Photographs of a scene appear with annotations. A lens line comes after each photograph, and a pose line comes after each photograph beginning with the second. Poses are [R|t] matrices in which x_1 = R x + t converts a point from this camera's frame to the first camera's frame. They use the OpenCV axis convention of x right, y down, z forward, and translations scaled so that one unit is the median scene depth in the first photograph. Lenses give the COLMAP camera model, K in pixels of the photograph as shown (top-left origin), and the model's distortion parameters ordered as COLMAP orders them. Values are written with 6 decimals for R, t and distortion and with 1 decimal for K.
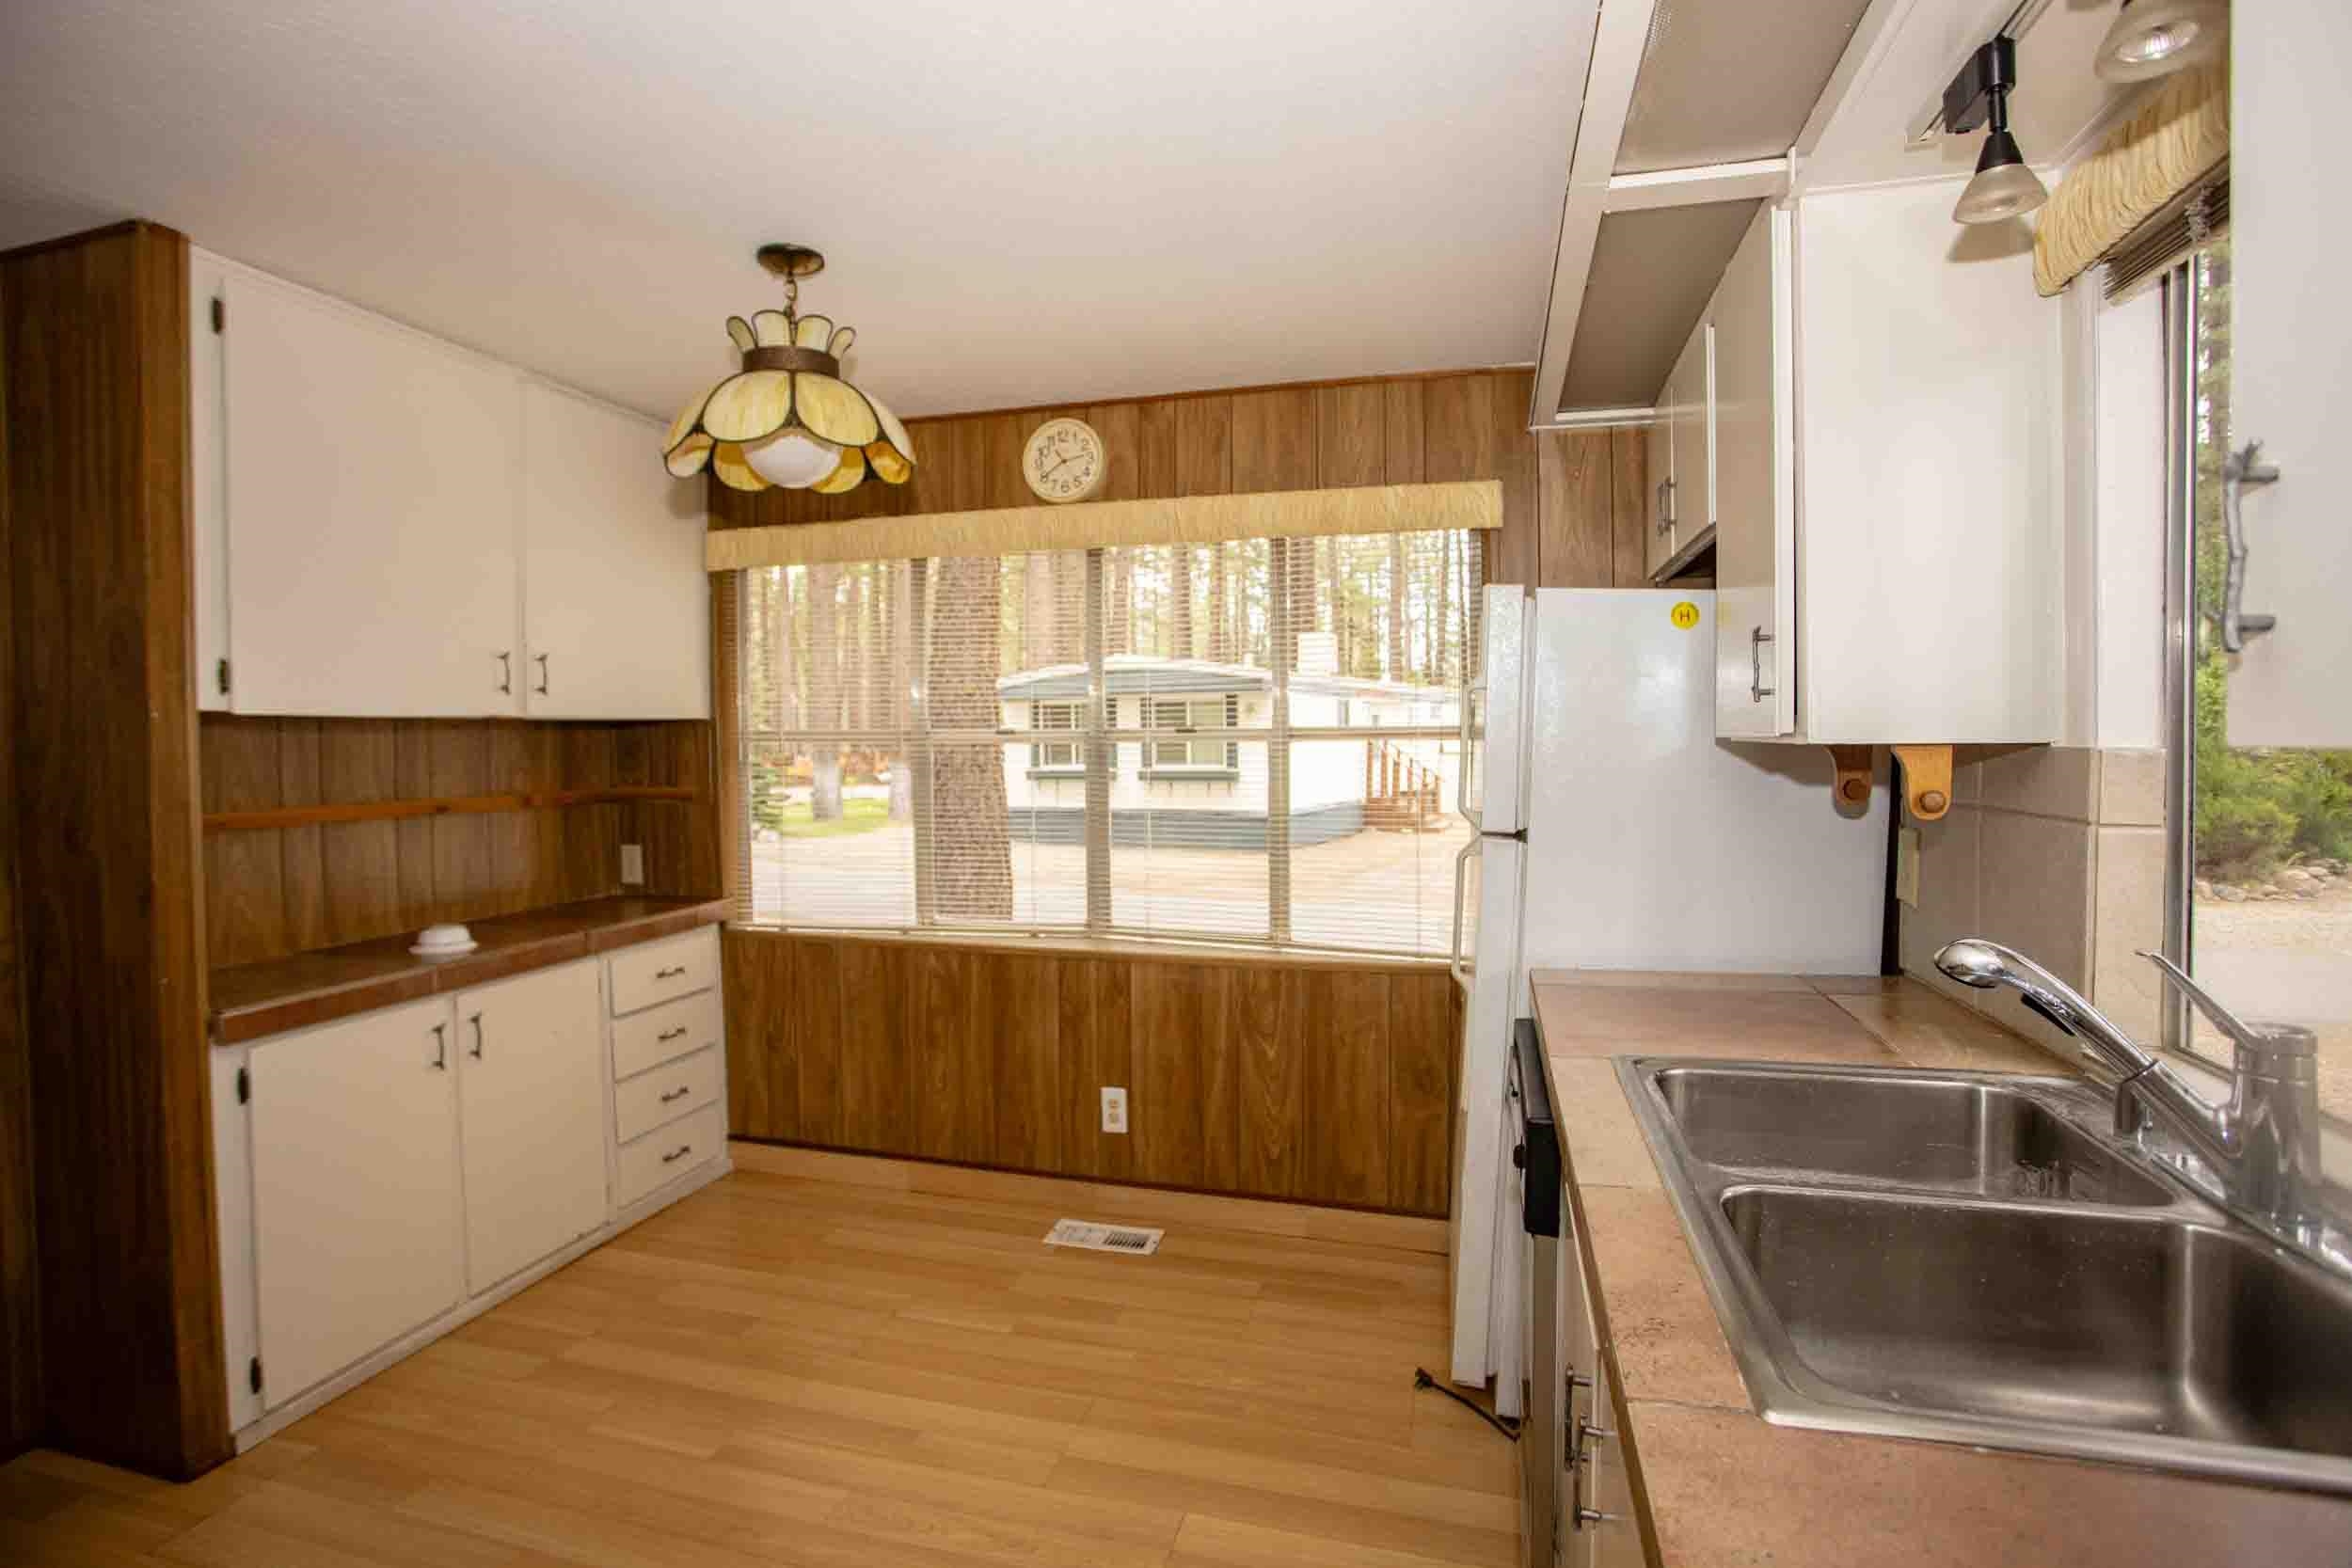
lens RADIAL K [[1146.8, 0, 1174.5], [0, 1146.8, 777.6], [0, 0, 1]] dist [-0.018836, 0.002829]
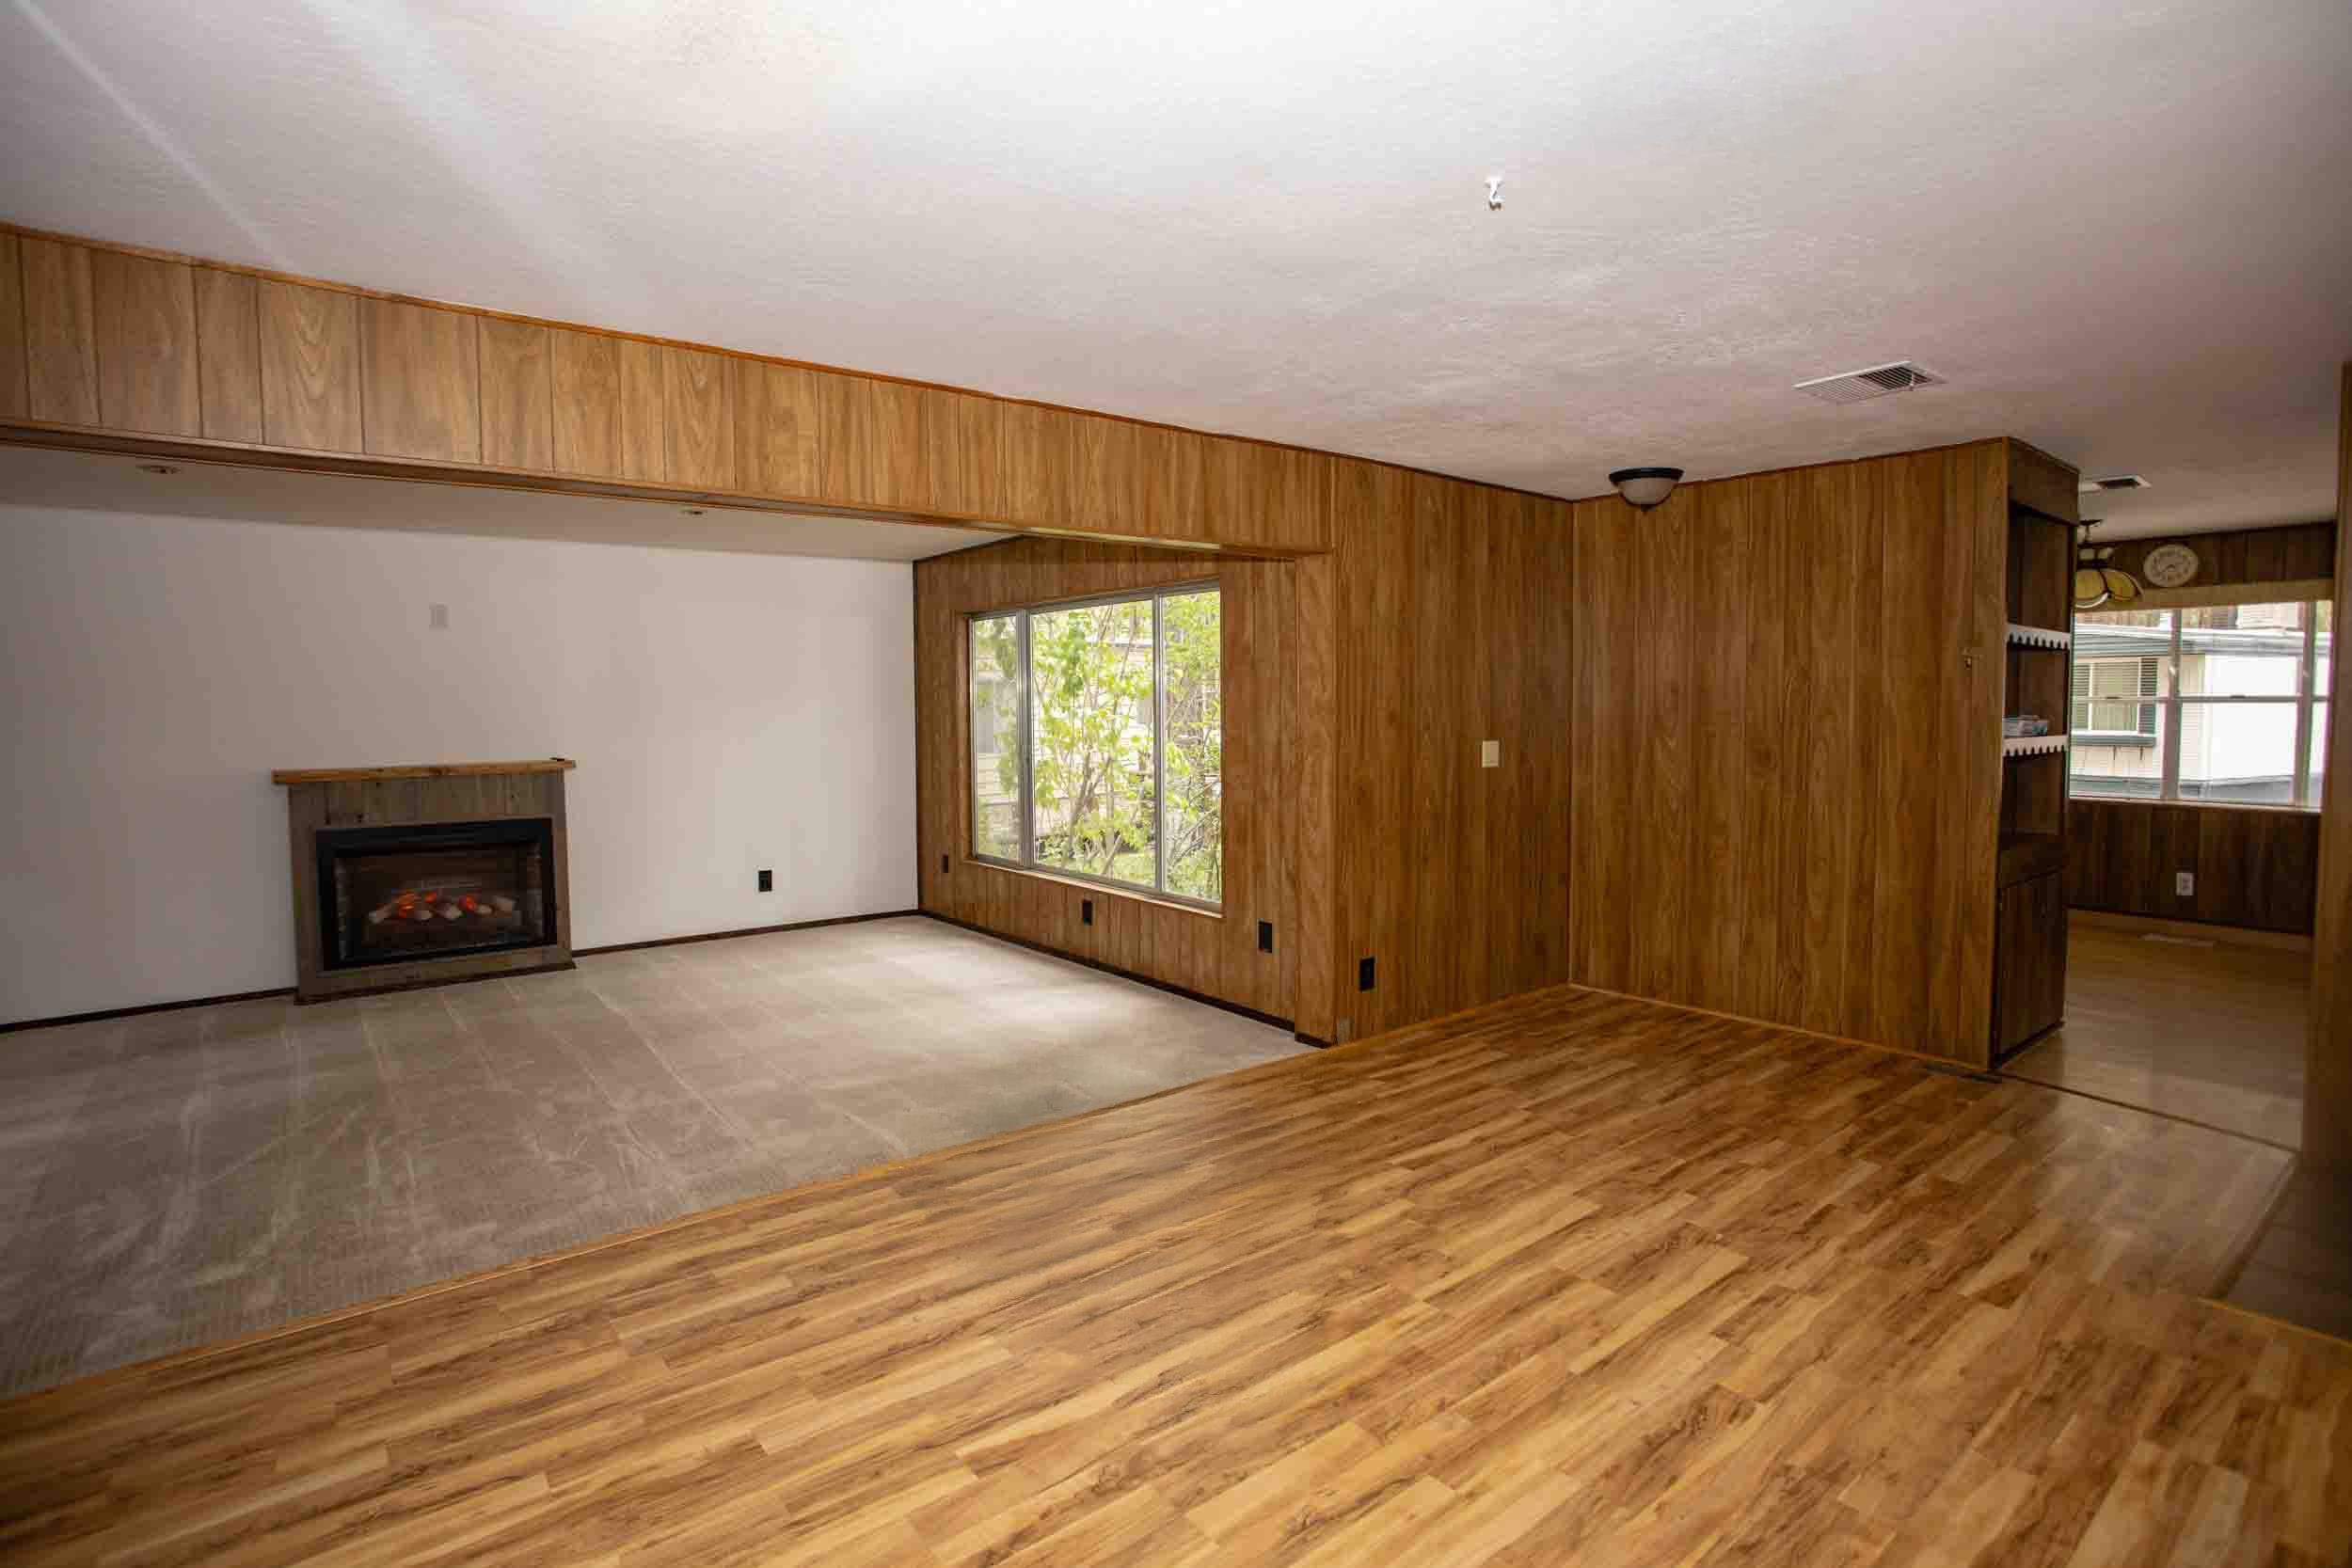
lens RADIAL K [[1146.8, 0, 1160.9], [0, 1146.8, 791.6], [0, 0, 1]] dist [-0.018836, 0.002829]
pose [[0.787185, 0.034276, -0.615763, -0.256123], [-0.006692, 0.998870, 0.047047, 0.045540], [0.616680, -0.032914, 0.786526, -1.715374]]
